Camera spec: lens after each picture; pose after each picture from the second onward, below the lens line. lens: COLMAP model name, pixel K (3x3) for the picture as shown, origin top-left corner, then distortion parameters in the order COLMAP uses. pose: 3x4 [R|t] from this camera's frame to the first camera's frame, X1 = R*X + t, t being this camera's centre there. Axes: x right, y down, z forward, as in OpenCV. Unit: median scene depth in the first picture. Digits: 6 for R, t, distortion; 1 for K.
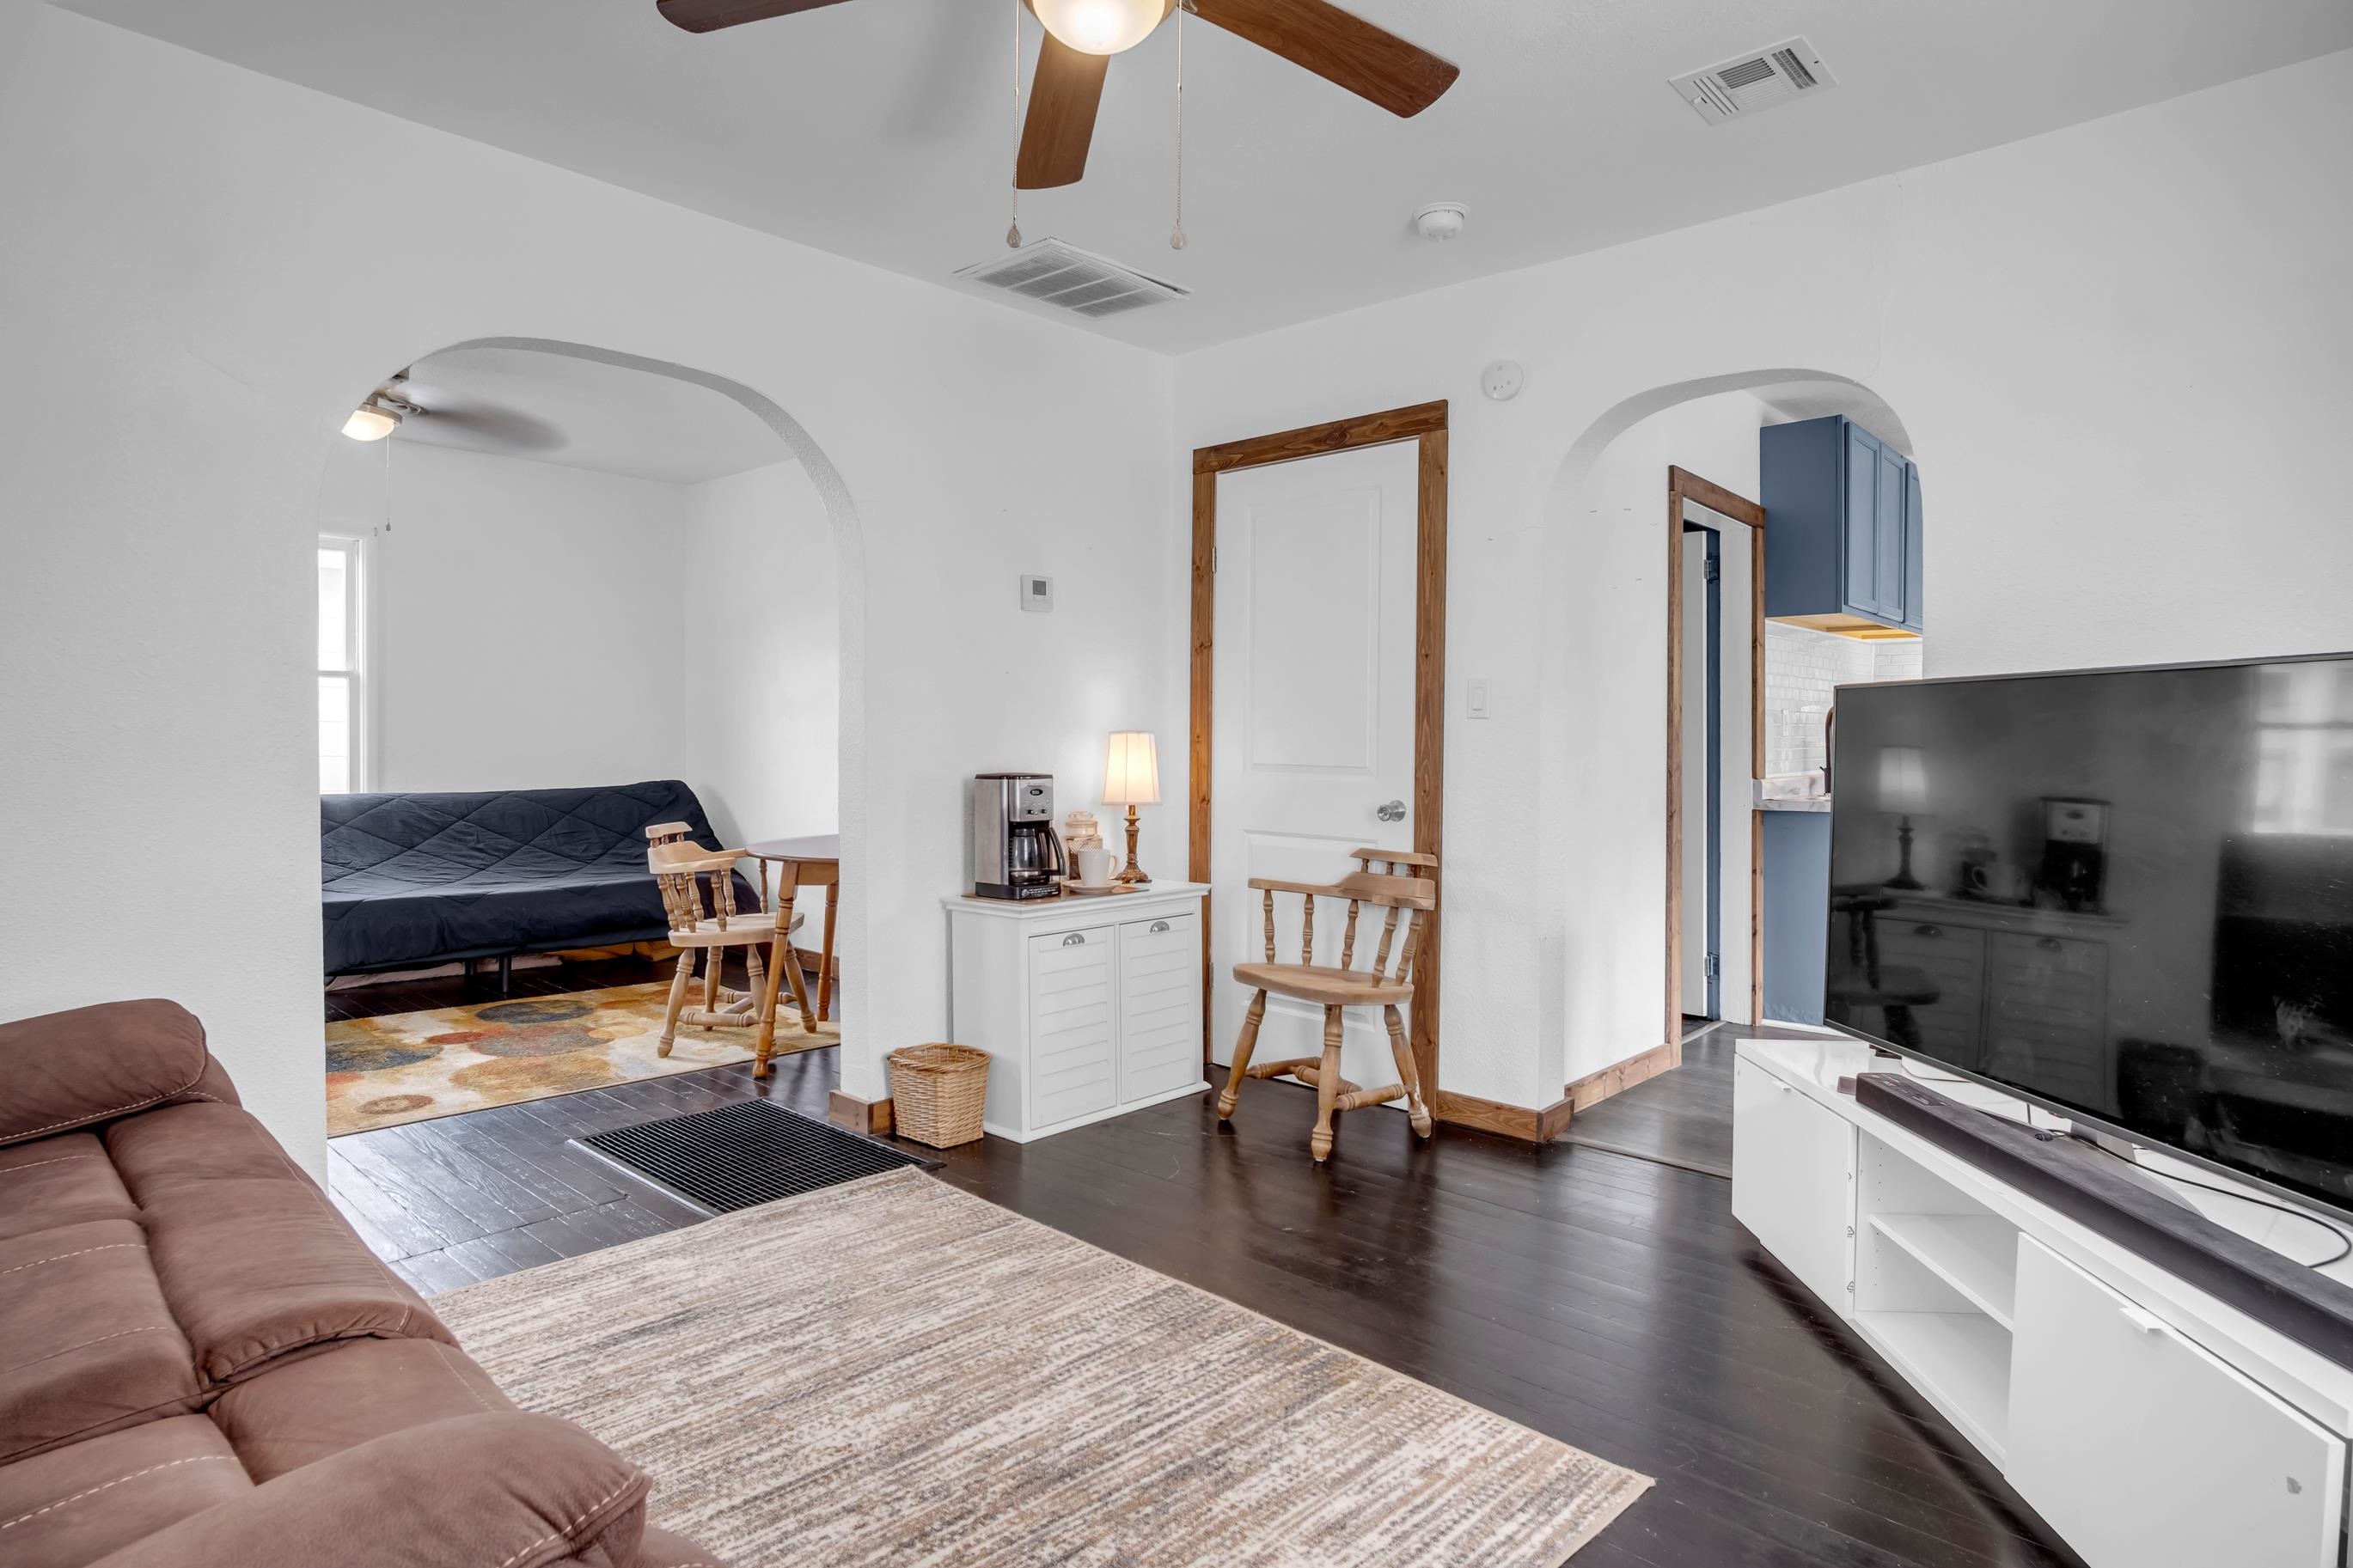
lens RADIAL K [[1276.8, 0, 1175.7], [0, 1276.8, 755.6], [0, 0, 1]] dist [-0.034513, 0.016249]
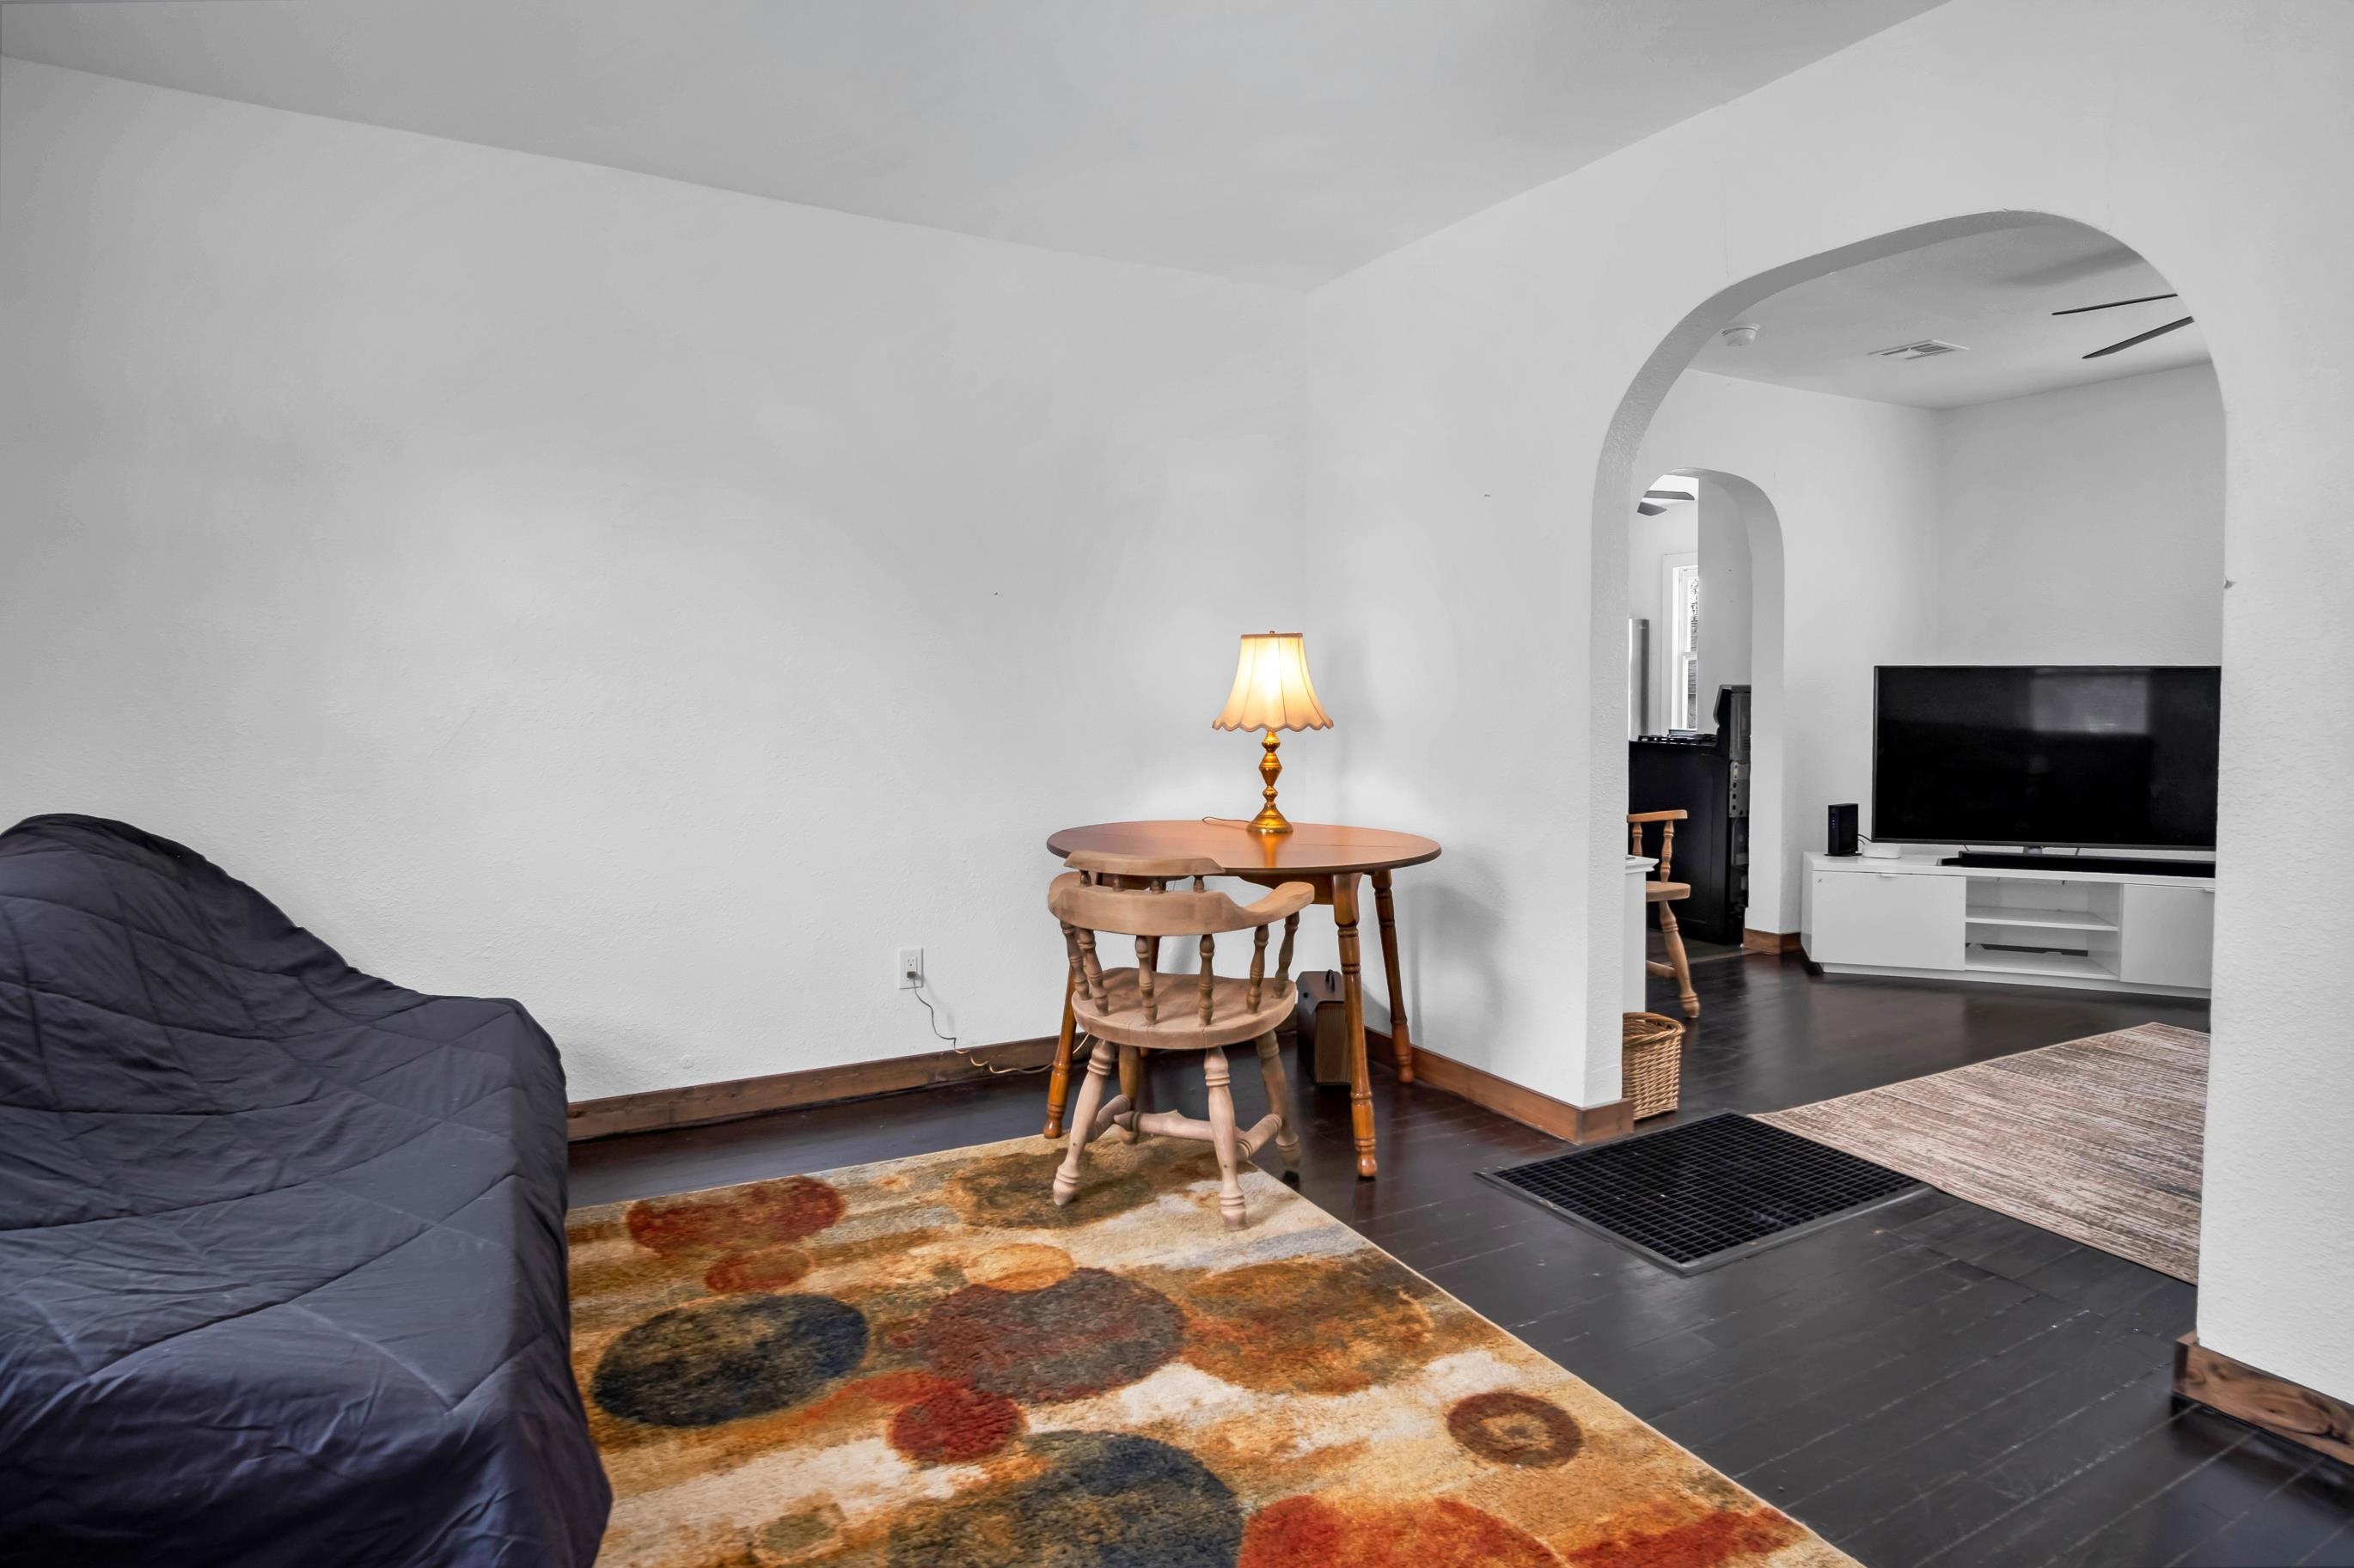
lens RADIAL K [[1277.3, 0, 1176.2], [0, 1277.3, 755.6], [0, 0, 1]] dist [-0.034513, 0.016249]
pose [[0.310283, -0.055714, 0.949010, -2.225989], [0.014326, 0.998442, 0.053932, -0.051981], [-0.950536, -0.003139, 0.310598, 1.910383]]
